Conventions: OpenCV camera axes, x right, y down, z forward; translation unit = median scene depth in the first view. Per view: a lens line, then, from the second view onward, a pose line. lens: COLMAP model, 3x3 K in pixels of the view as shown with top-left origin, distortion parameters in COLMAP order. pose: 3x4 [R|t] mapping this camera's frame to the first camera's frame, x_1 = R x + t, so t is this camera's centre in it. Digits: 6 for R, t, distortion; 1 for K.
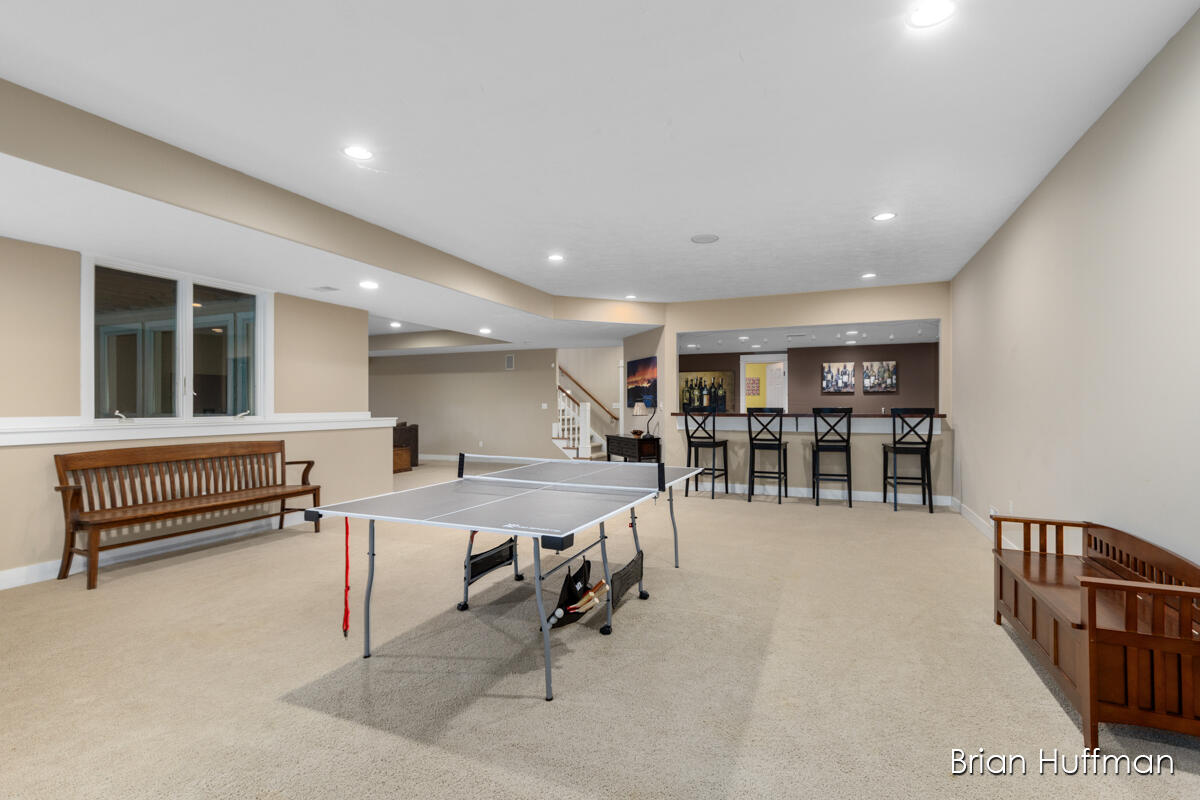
lens RADIAL K [[538.8, 0, 608.8], [0, 538.8, 404.6], [0, 0, 1]] dist [0.007372, -0.001569]
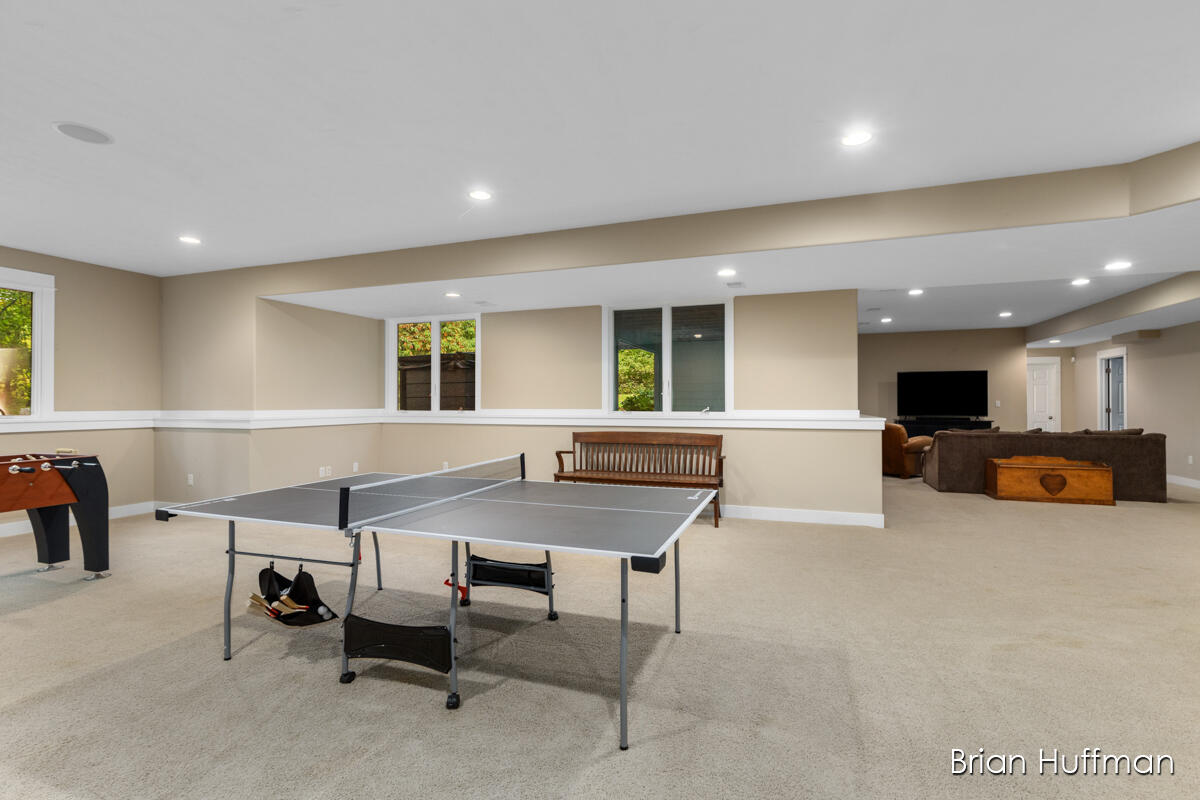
lens RADIAL K [[538.8, 0, 606.1], [0, 538.8, 395.4], [0, 0, 1]] dist [0.007372, -0.001569]
pose [[0.053295, -0.011656, -0.998511, 0.511612], [0.003447, 0.999928, -0.011489, -0.001310], [0.998573, -0.002829, 0.053331, 0.815350]]
